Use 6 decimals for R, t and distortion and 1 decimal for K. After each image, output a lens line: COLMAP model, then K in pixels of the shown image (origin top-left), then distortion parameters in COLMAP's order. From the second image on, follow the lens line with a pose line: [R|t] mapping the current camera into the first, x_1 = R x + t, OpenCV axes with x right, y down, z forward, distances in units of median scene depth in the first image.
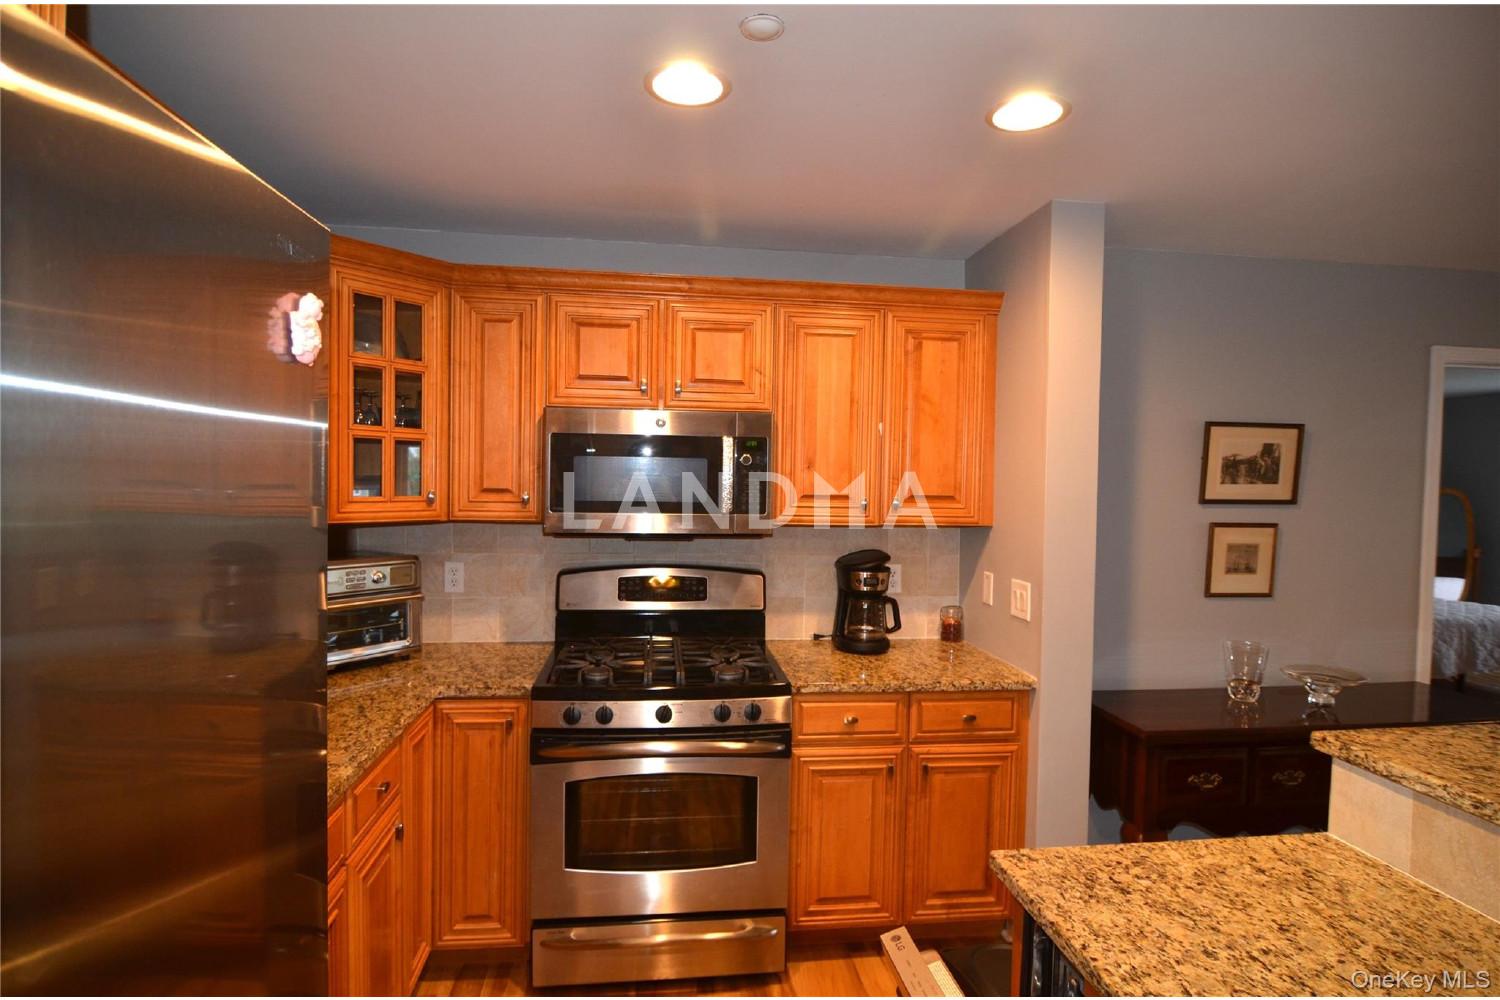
lens RADIAL K [[834.5, 0, 750.9], [0, 834.5, 493.1], [0, 0, 1]] dist [-0.009117, -0.002095]
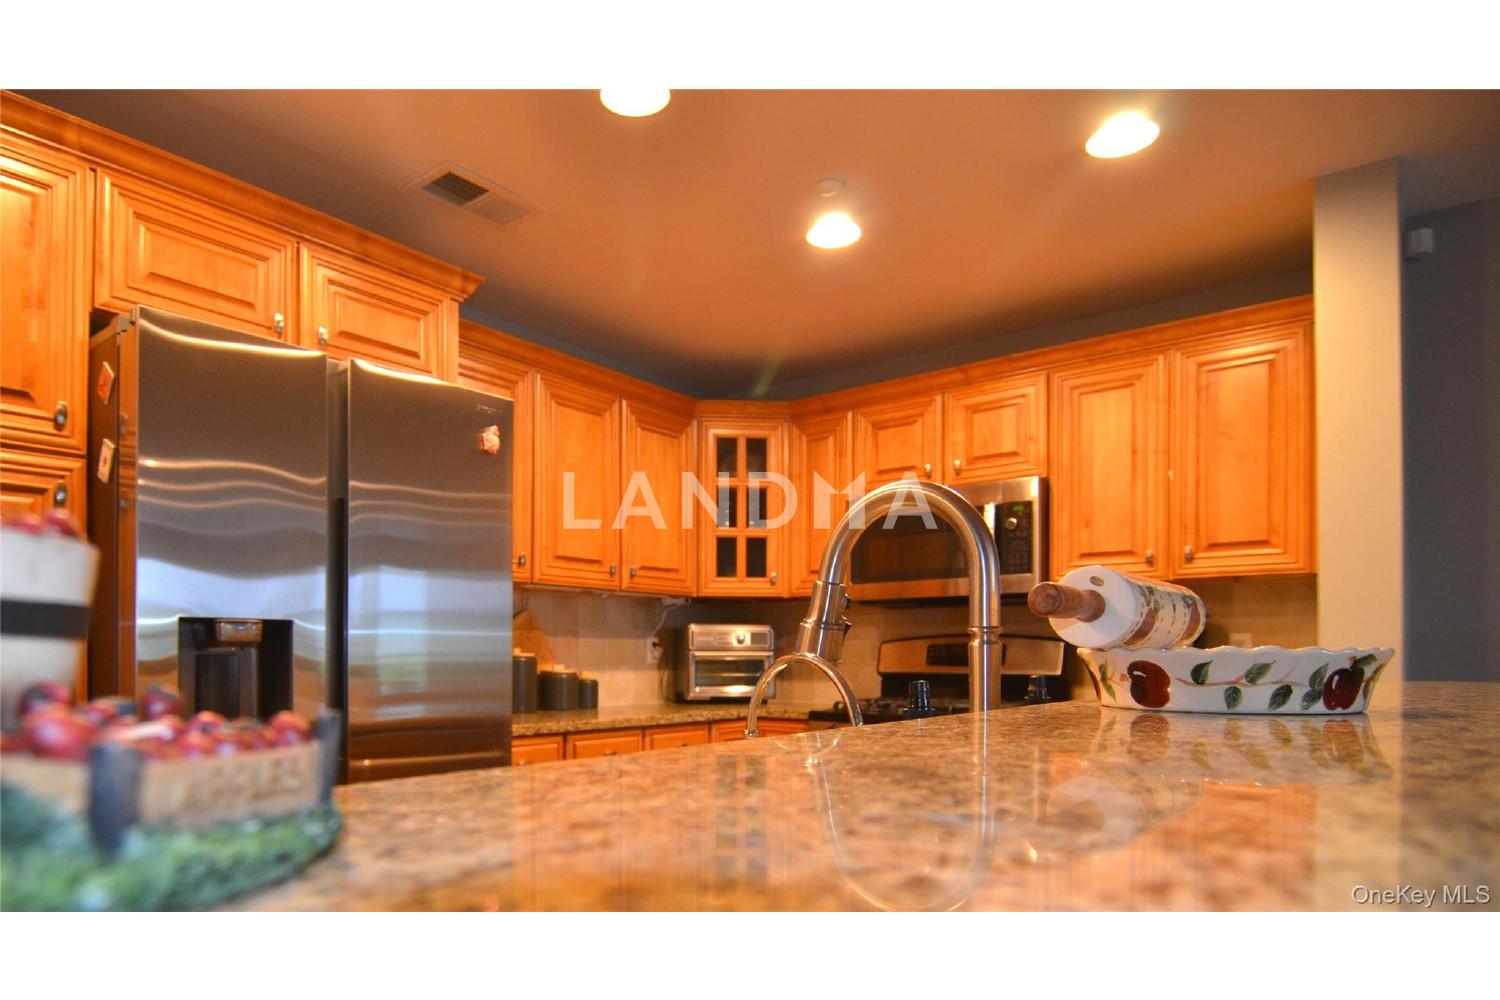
lens RADIAL K [[884.4, 0, 638.0], [0, 884.4, 662.1], [0, 0, 1]] dist [-0.016565, -0.001095]
pose [[0.665027, -0.010058, -0.746752, 0.504068], [-0.007649, 0.999765, -0.020278, 0.159952], [0.746780, 0.019197, 0.664794, -0.099998]]
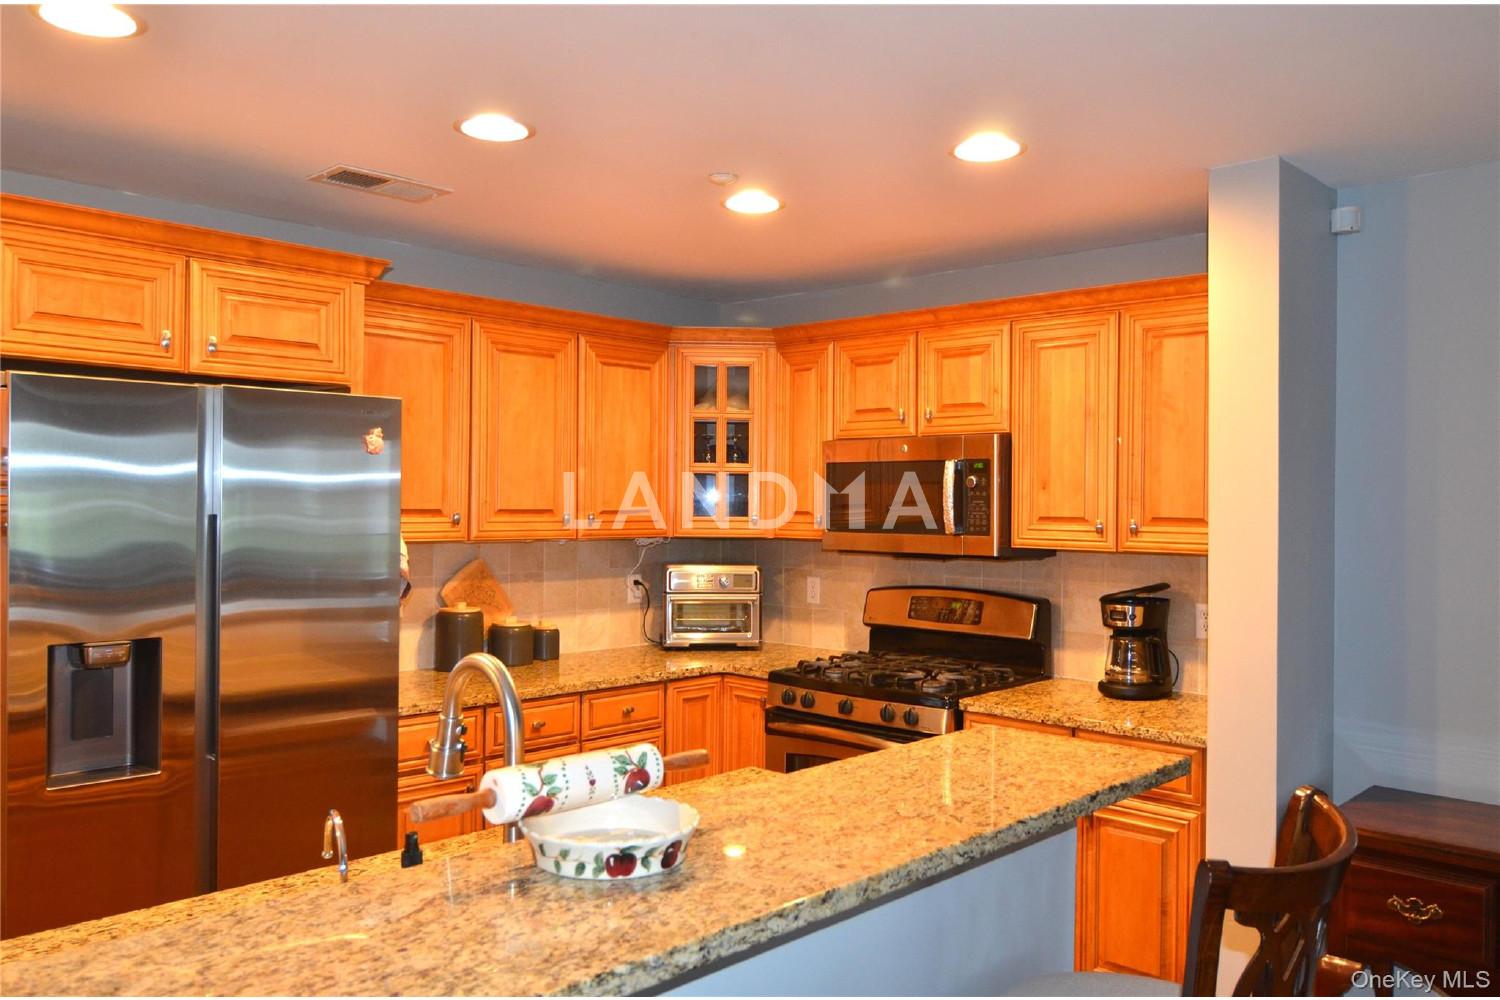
lens RADIAL K [[1115.5, 0, 739.0], [0, 1115.5, 509.1], [0, 0, 1]] dist [-0.009307, 0.008042]
pose [[0.637192, -0.007466, -0.770669, 0.833443], [-0.015978, 0.999610, -0.022894, 0.027692], [0.770539, 0.026902, 0.636825, -0.072224]]
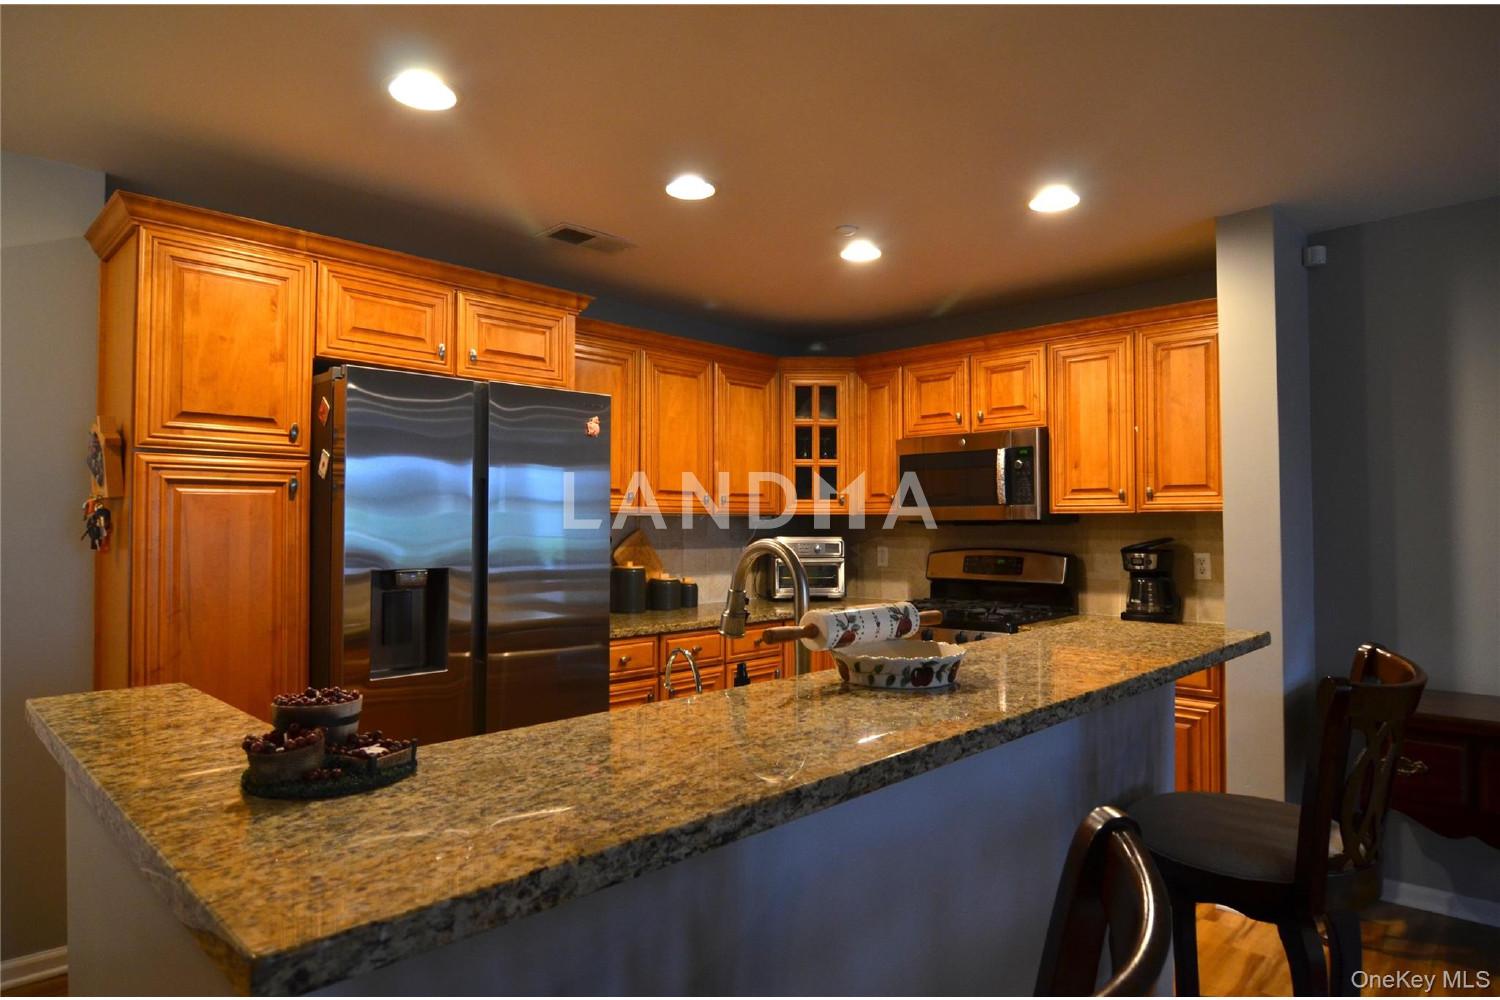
lens RADIAL K [[834.5, 0, 749.6], [0, 834.5, 507.0], [0, 0, 1]] dist [-0.009117, -0.002095]
pose [[0.627730, -0.033607, -0.777706, 0.743670], [-0.006391, 0.998811, -0.048321, 0.093705], [0.778405, 0.035303, 0.626769, -0.167509]]
